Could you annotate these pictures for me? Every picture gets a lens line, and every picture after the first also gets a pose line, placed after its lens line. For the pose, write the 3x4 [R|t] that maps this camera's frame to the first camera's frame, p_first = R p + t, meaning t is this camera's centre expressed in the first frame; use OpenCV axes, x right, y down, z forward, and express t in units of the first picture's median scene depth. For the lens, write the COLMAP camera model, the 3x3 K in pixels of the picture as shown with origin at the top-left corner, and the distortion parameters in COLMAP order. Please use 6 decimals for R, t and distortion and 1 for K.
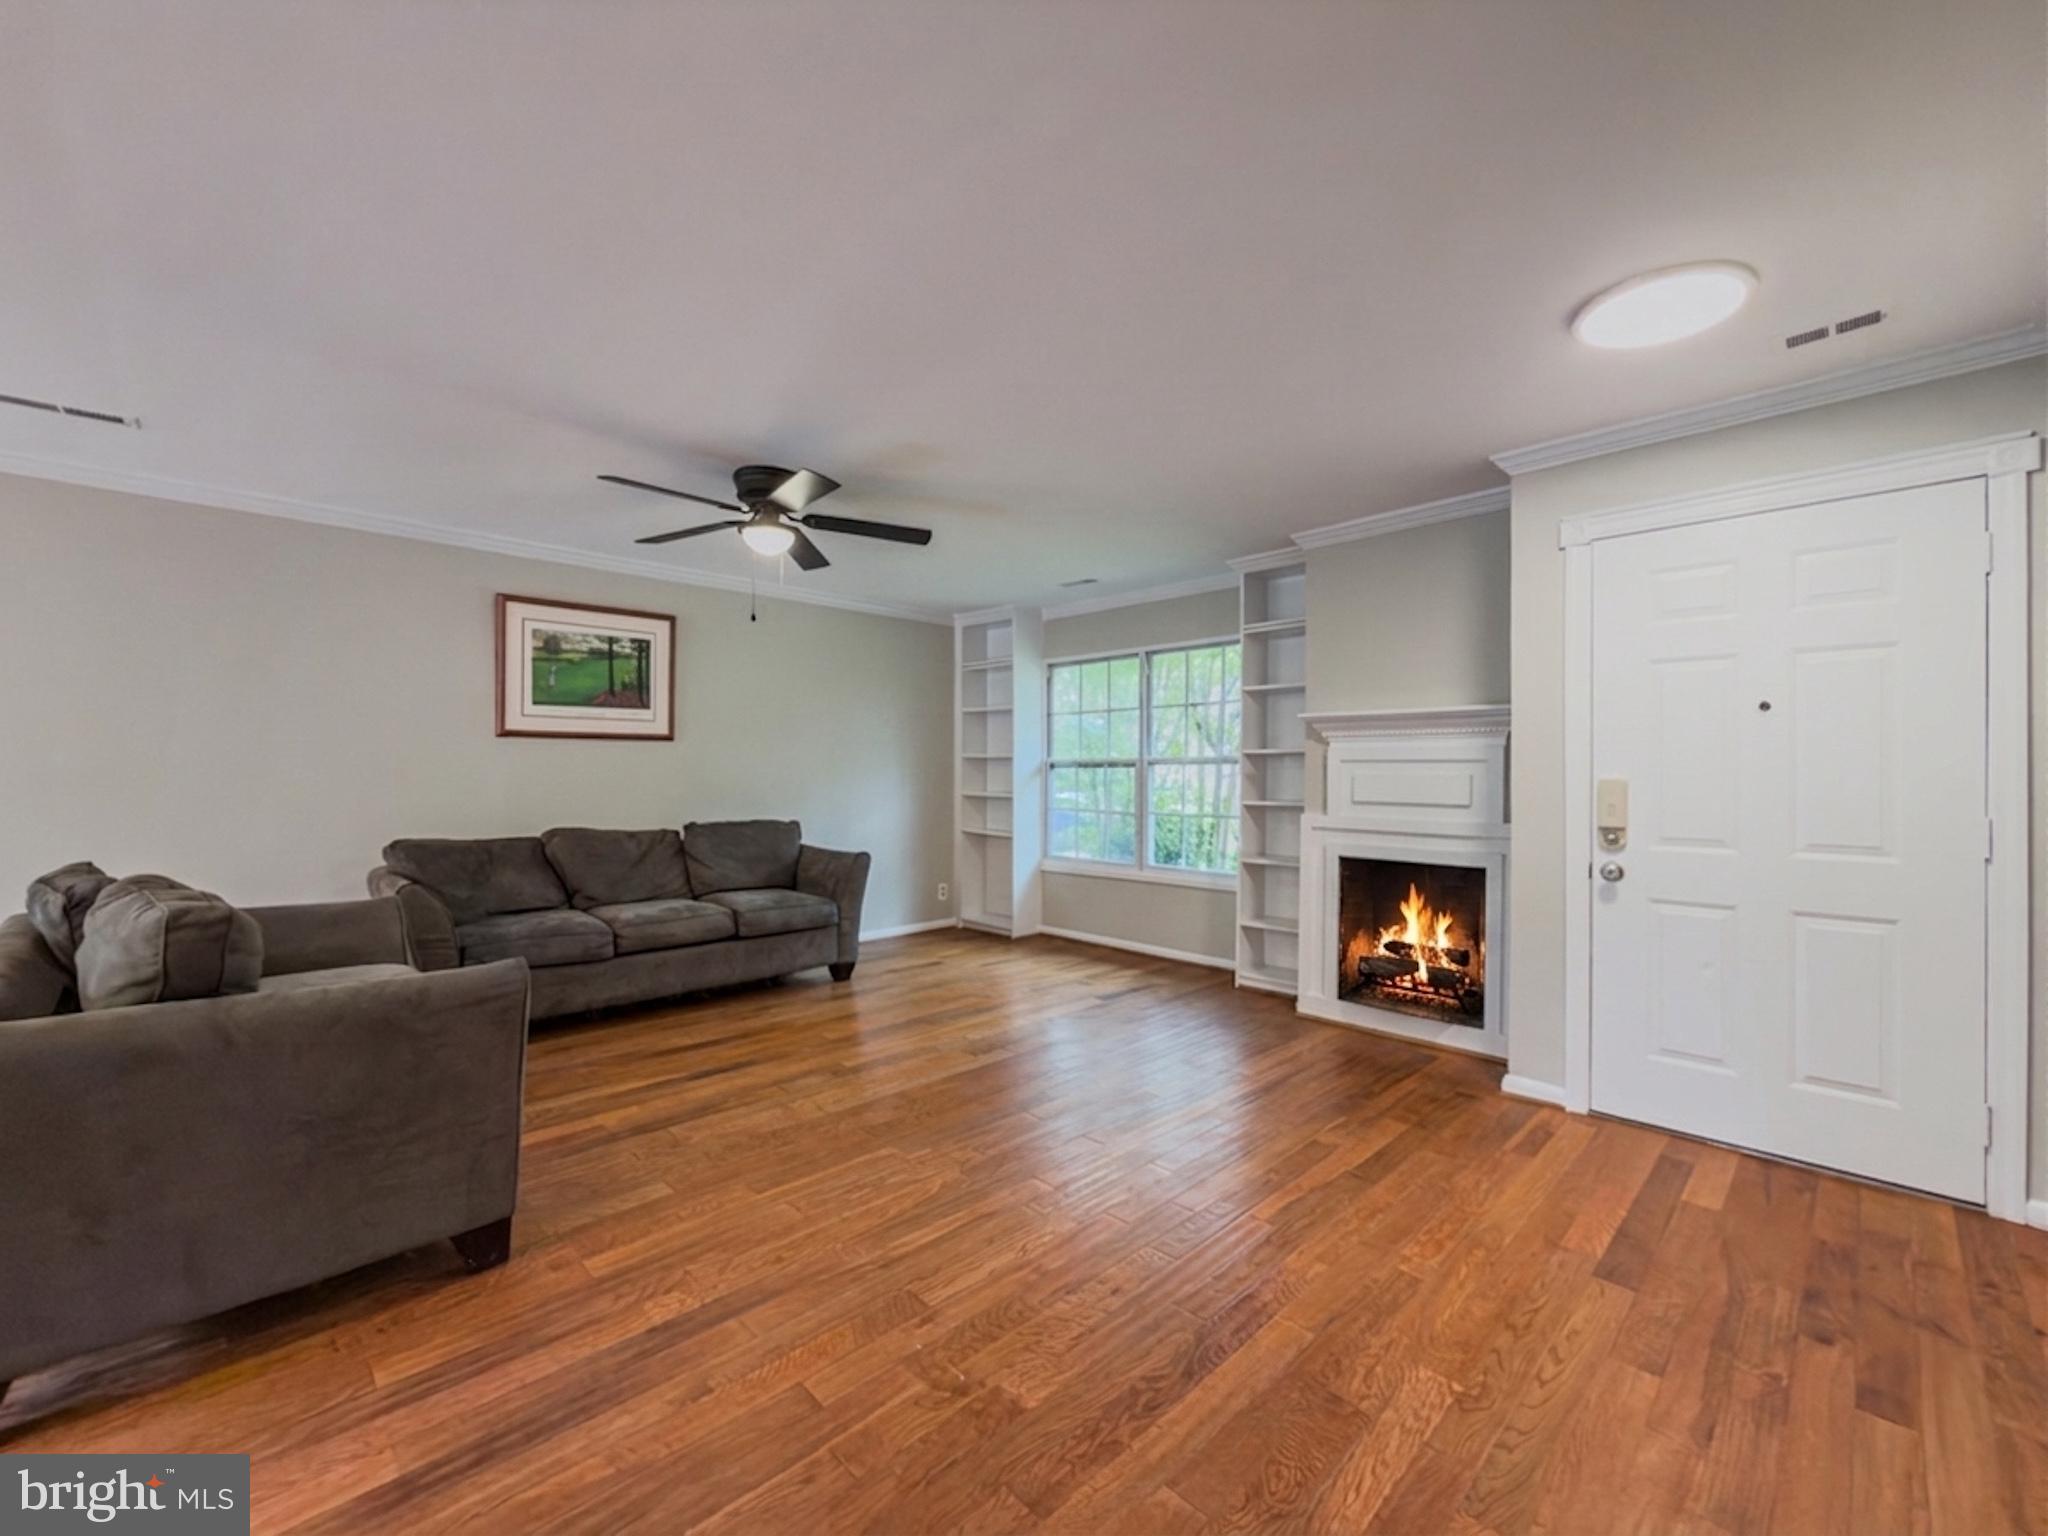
lens RADIAL K [[846.0, 0, 1004.4], [0, 846.0, 768.9], [0, 0, 1]] dist [-0.008410, 0.000074]
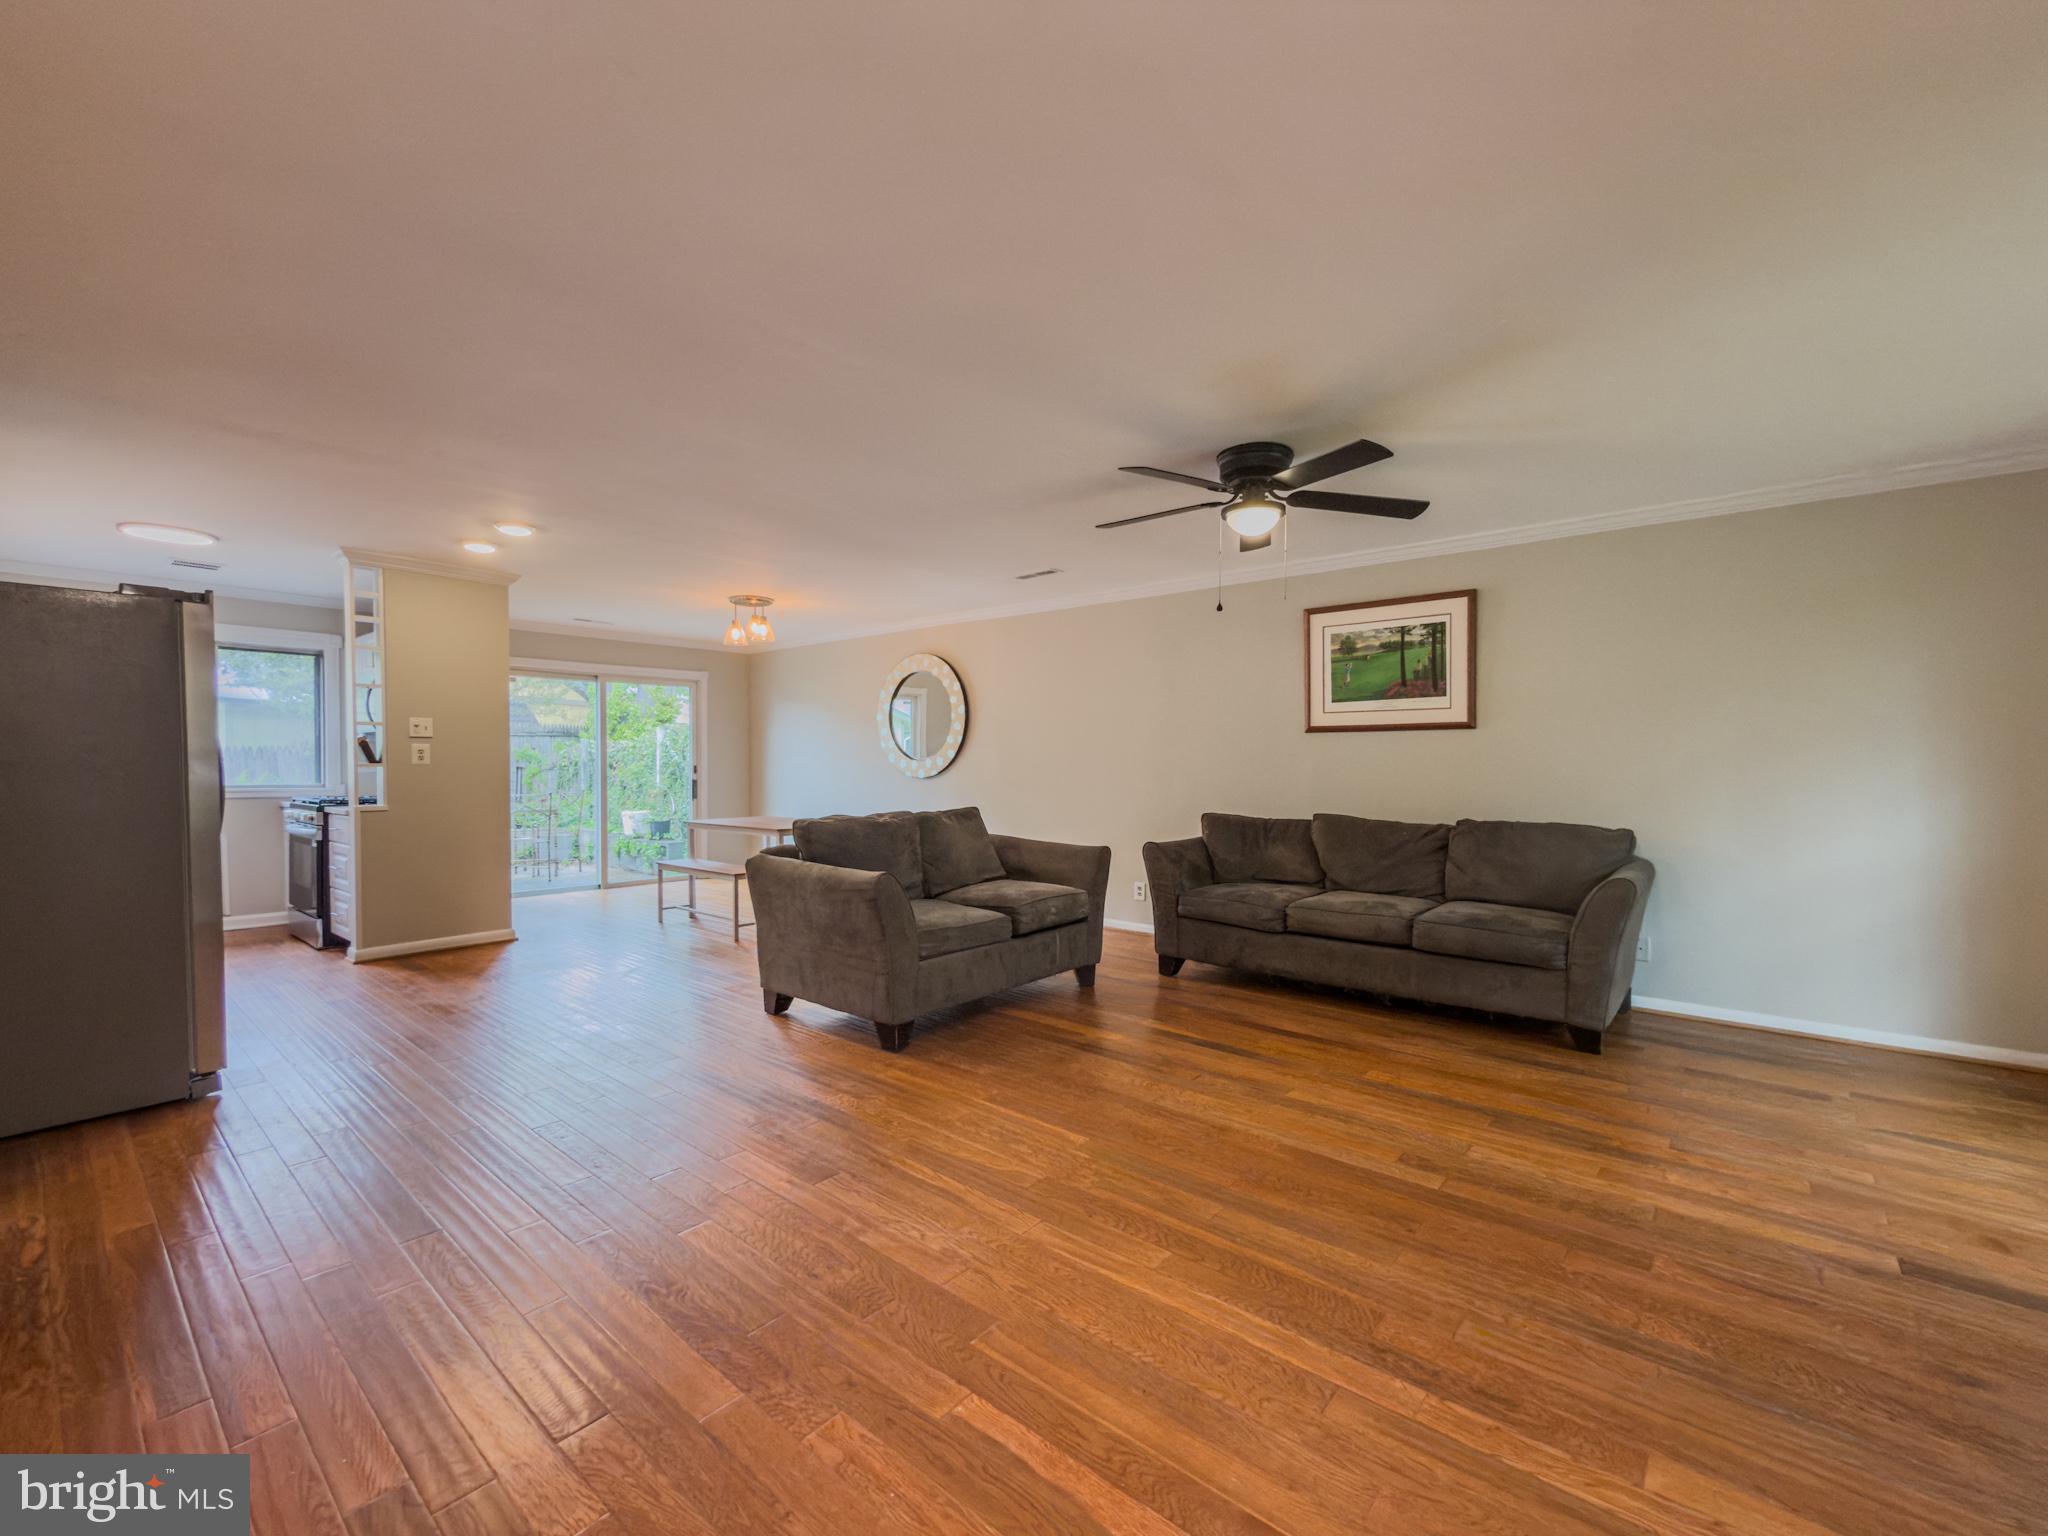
lens RADIAL K [[838.5, 0, 1055.3], [0, 838.5, 779.0], [0, 0, 1]] dist [0.000035, -0.000780]
pose [[0.120581, 0.012236, -0.992628, 0.498708], [0.001753, 0.999920, 0.012539, 0.009971], [0.992702, -0.003252, 0.120550, 0.510083]]
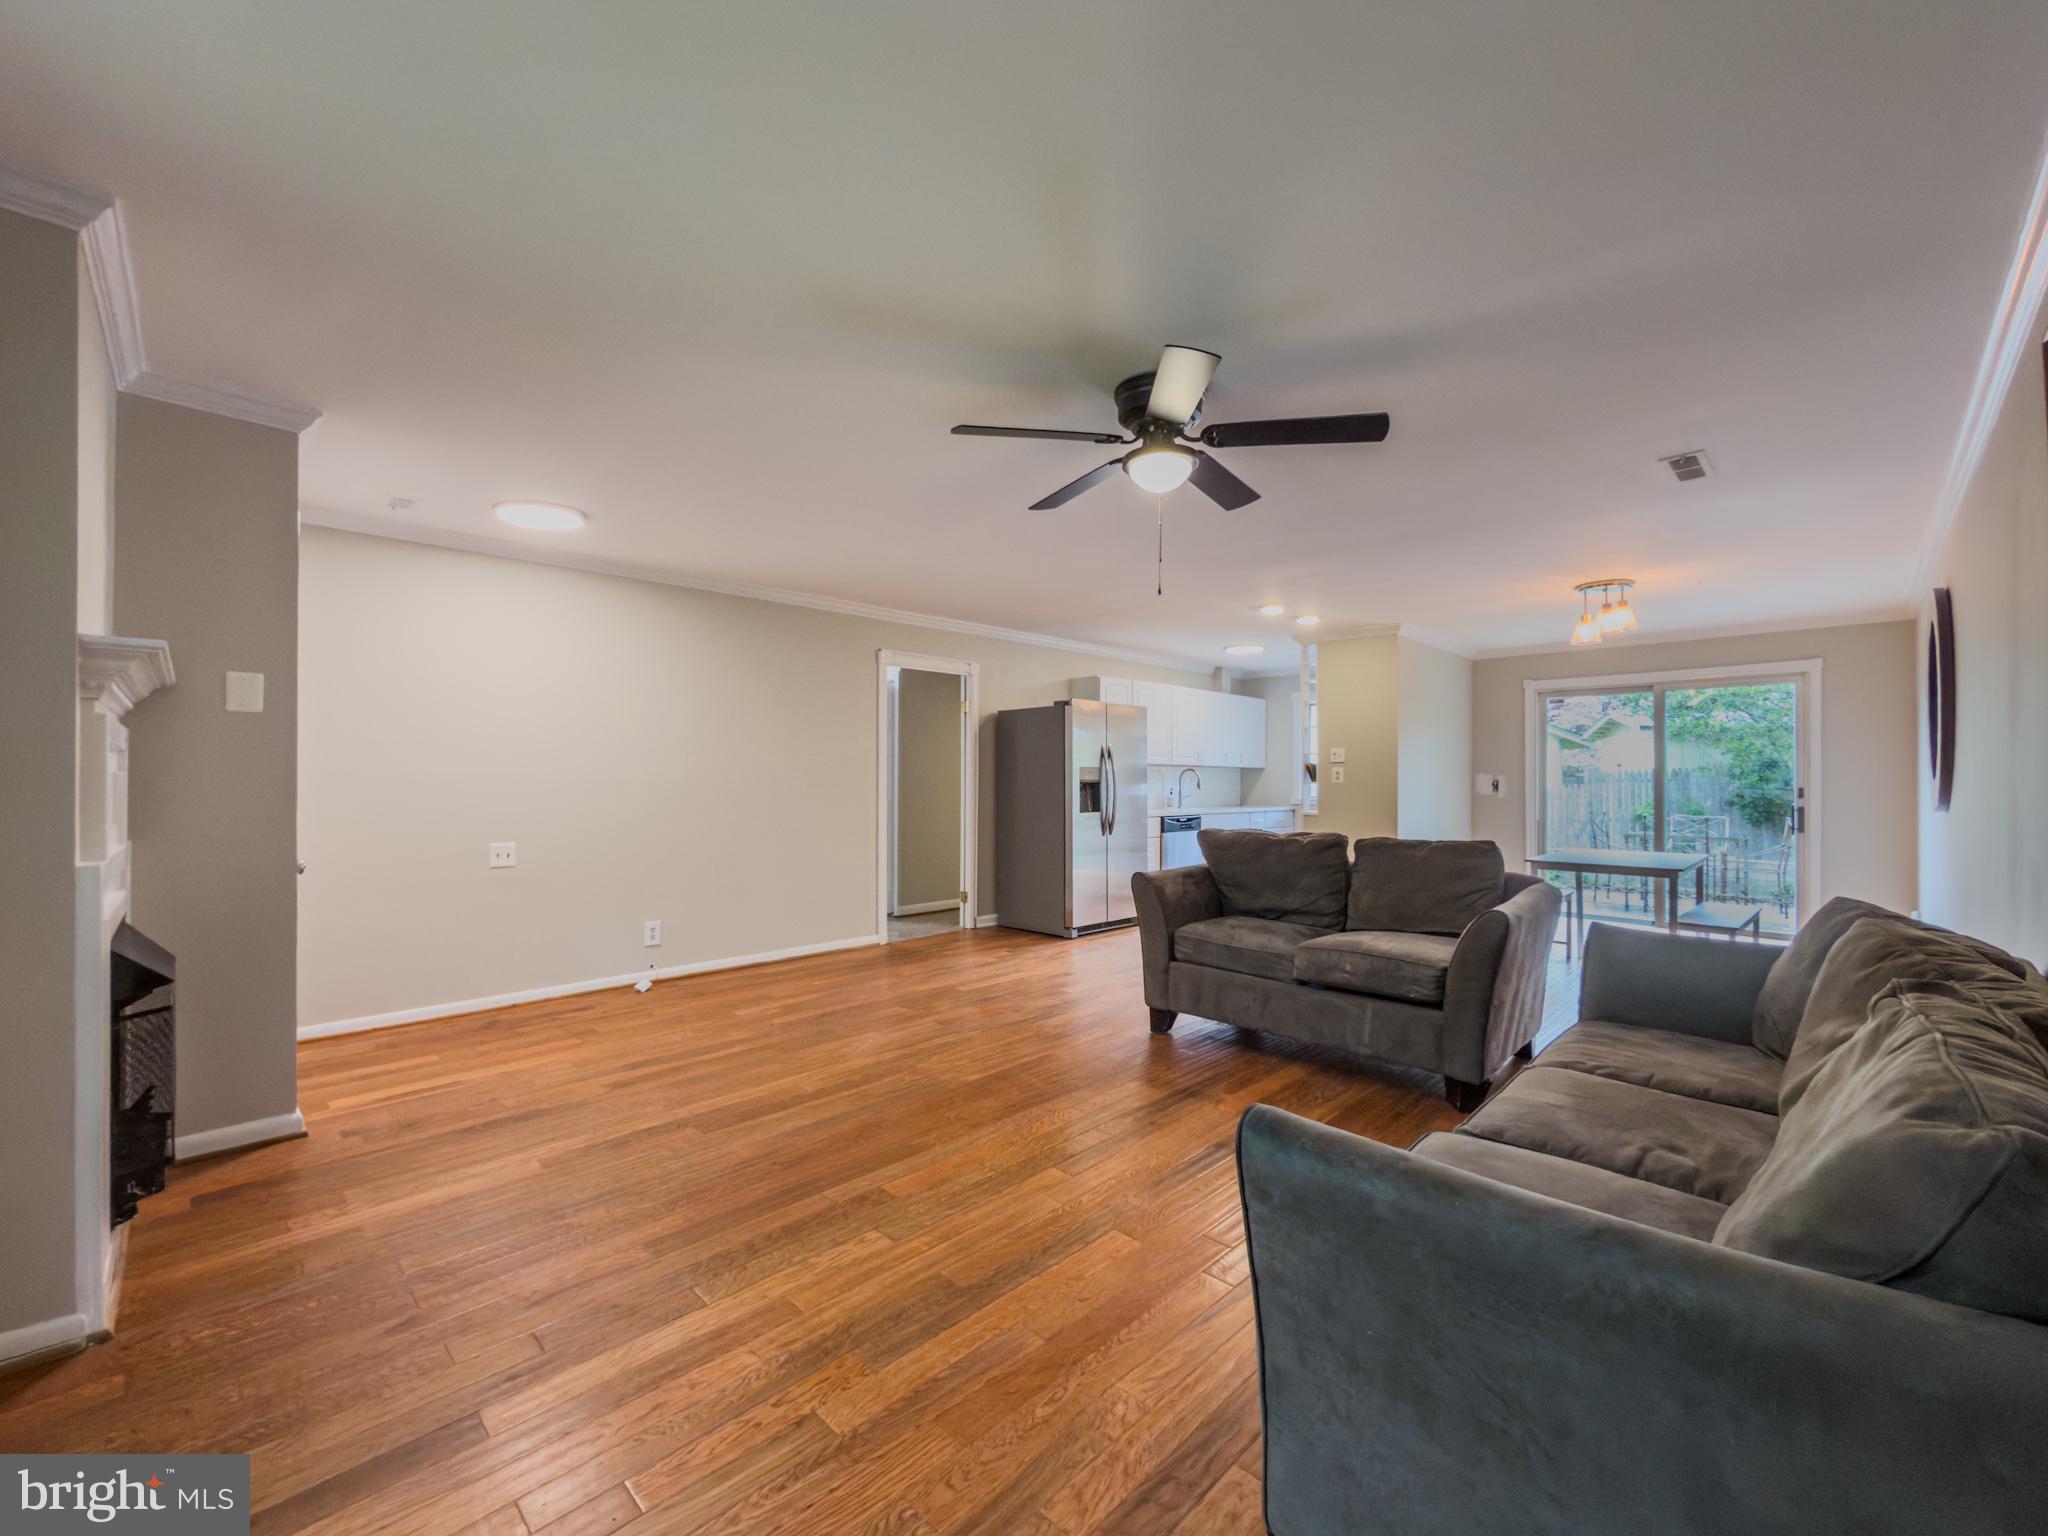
lens RADIAL K [[838.5, 0, 982.1], [0, 838.5, 772.7], [0, 0, 1]] dist [0.000035, -0.000780]
pose [[-0.999964, -0.008265, -0.002063, -0.087378], [-0.008243, 0.999913, -0.010313, 0.002954], [0.002148, -0.010296, -0.999945, 1.355984]]
